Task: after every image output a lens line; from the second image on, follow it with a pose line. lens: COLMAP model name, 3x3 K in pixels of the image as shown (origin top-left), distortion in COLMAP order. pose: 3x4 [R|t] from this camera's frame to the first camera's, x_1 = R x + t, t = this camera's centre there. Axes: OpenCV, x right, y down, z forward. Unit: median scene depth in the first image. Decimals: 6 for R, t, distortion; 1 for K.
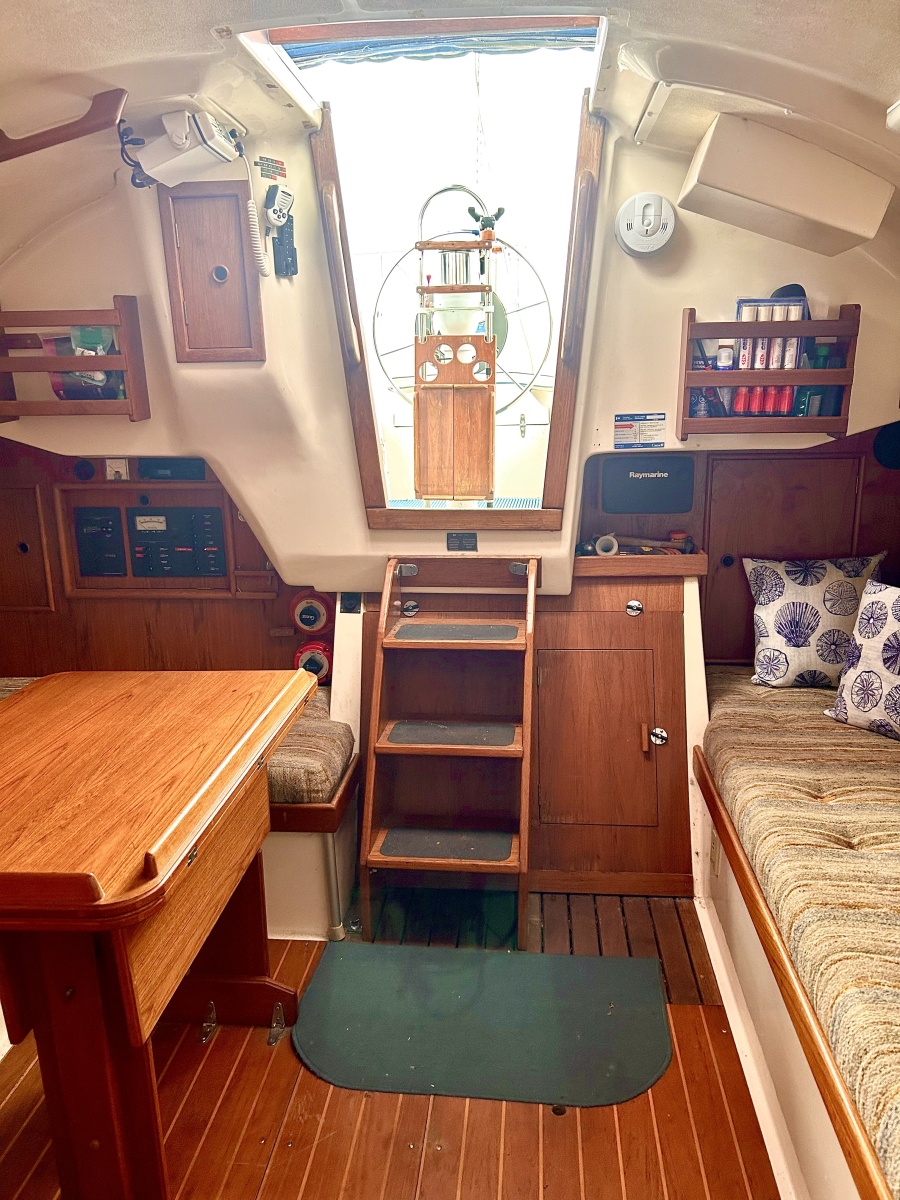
lens RADIAL K [[906.6, 0, 450.0], [0, 906.6, 600.0], [0, 0, 1]] dist [0.046082, -0.043779]
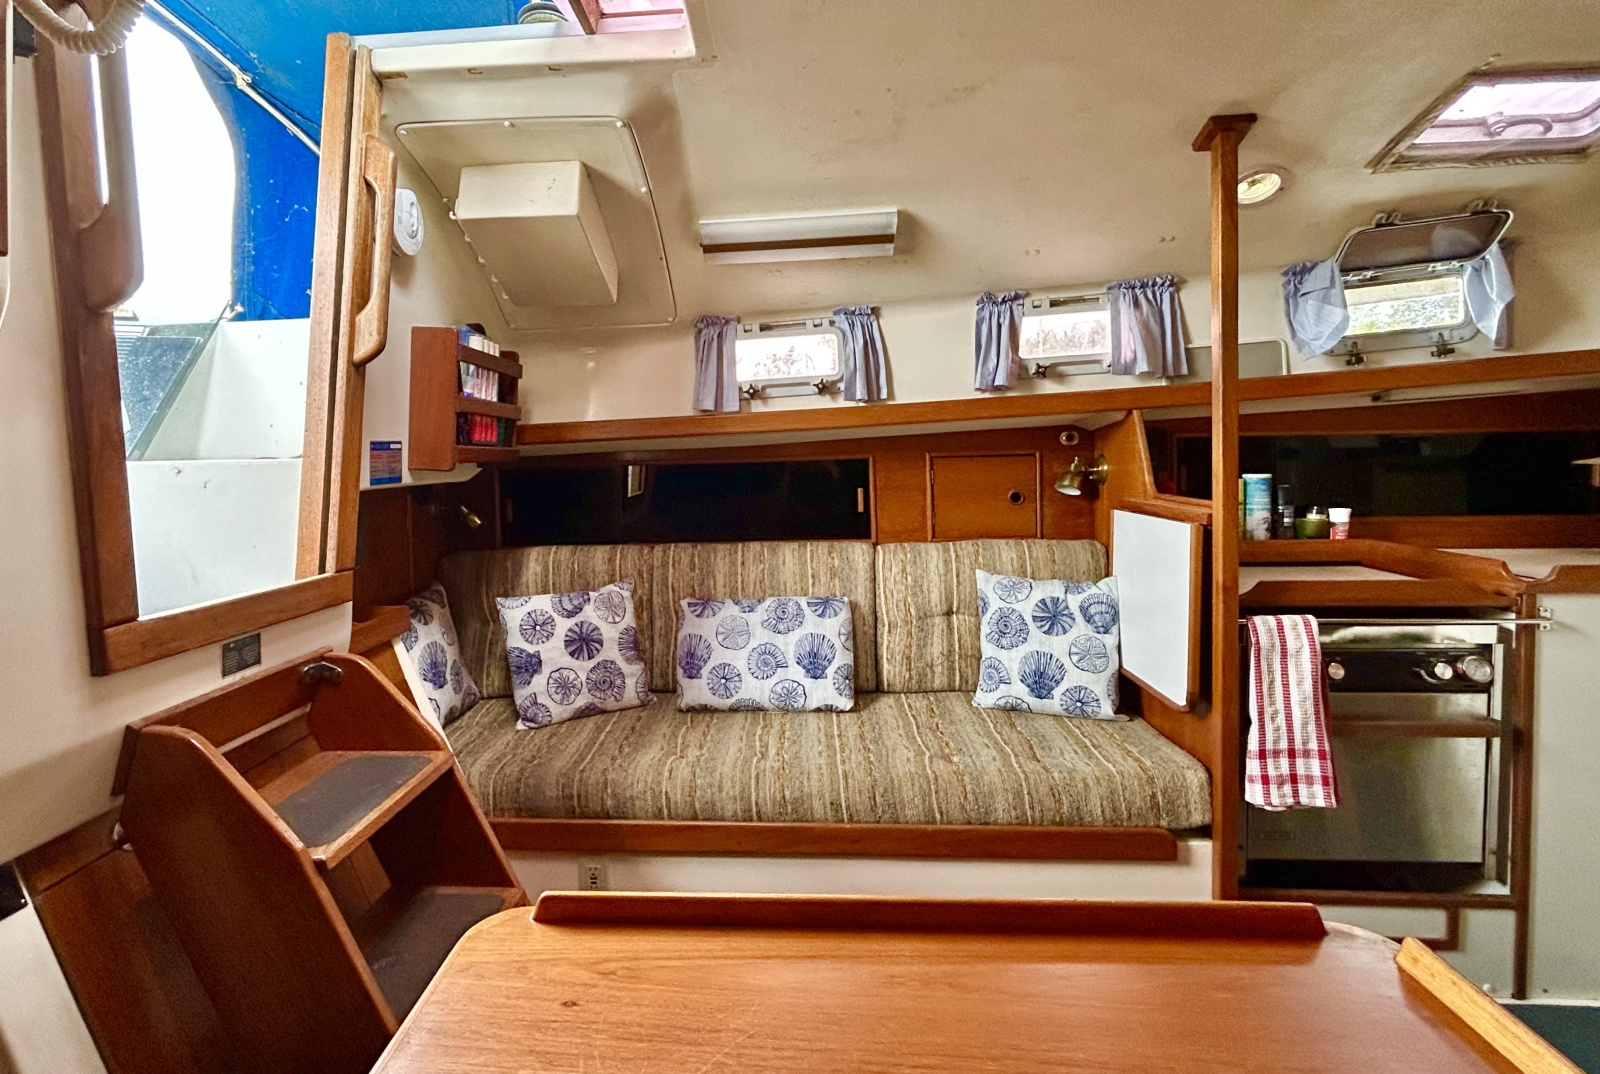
lens RADIAL K [[767.4, 0, 795.5], [0, 767.4, 460.2], [0, 0, 1]] dist [-0.001602, -0.000278]
pose [[-0.048599, 0.008541, 0.998782, -0.493781], [0.247396, 0.968907, 0.003752, -0.101439], [-0.967695, 0.247276, -0.049201, 0.687377]]
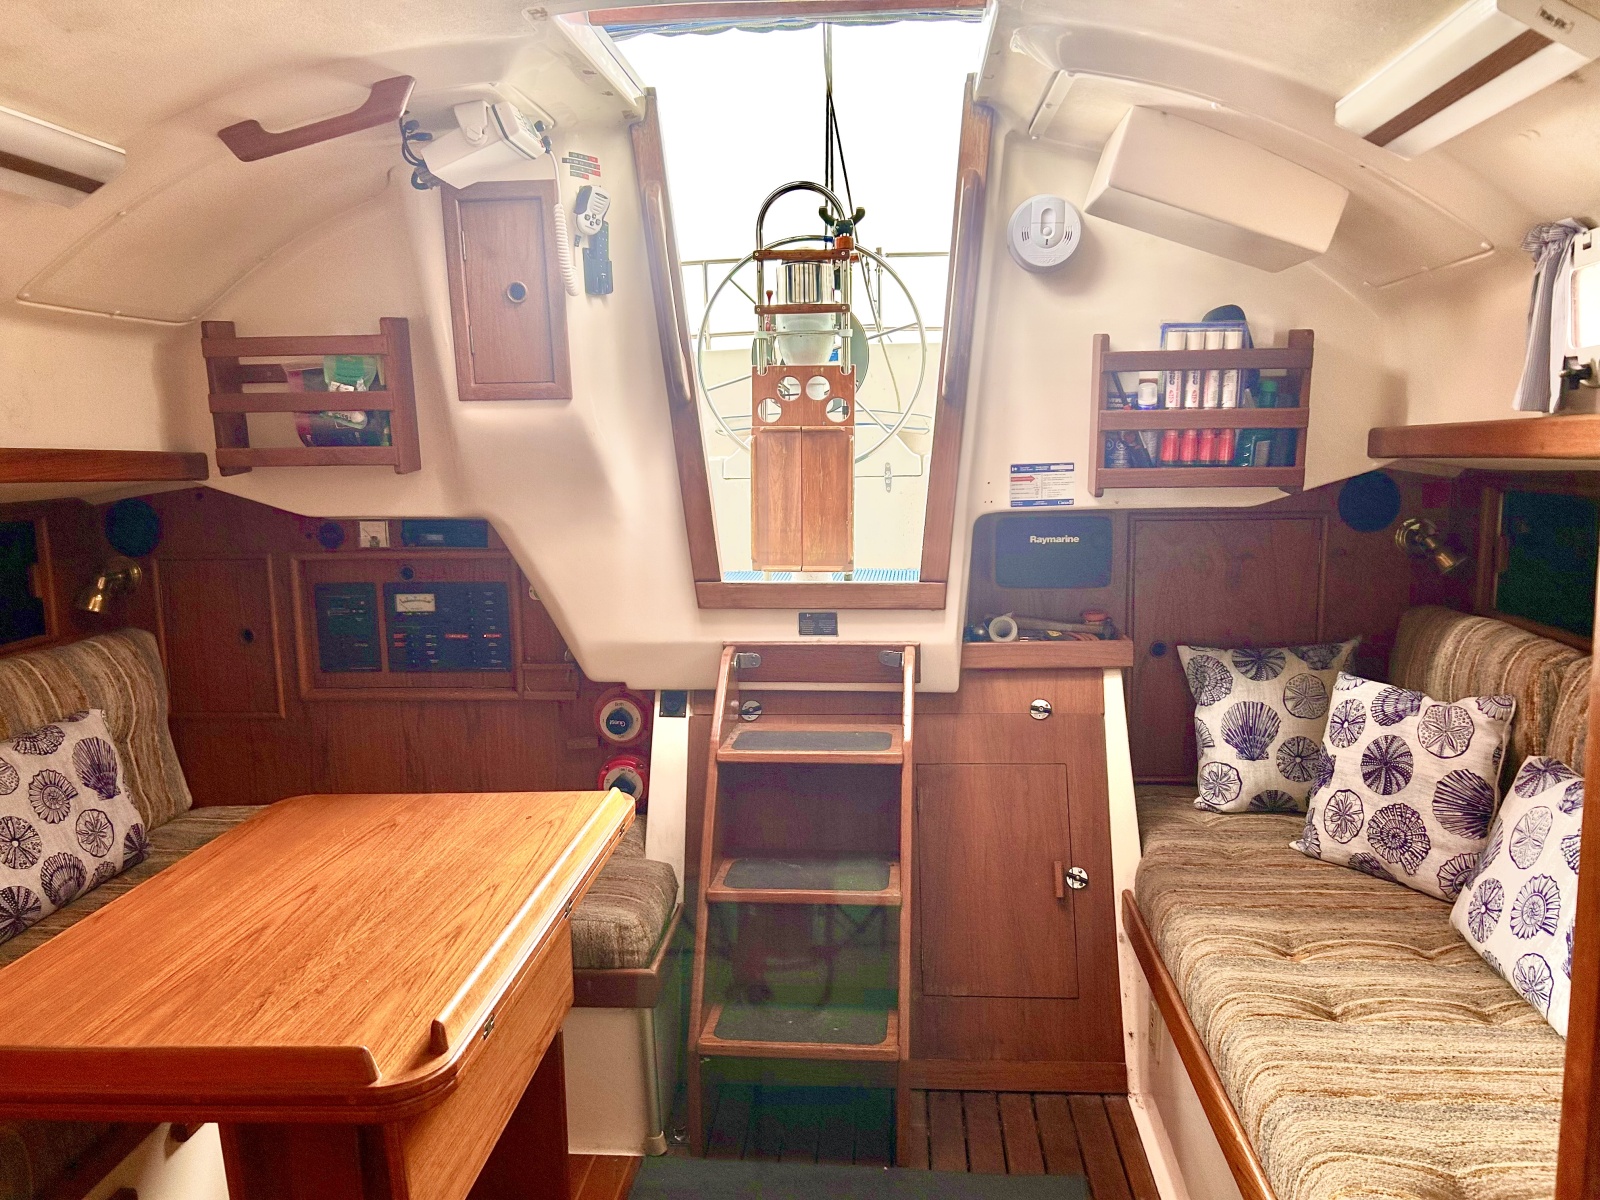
lens RADIAL K [[1208.7, 0, 796.2], [0, 1208.7, 596.9], [0, 0, 1]] dist [0.046082, -0.043779]
pose [[0.999941, -0.002508, 0.010539, -0.017801], [0.003449, 0.995911, -0.090269, 0.006085], [-0.010269, 0.090300, 0.995862, -0.039469]]
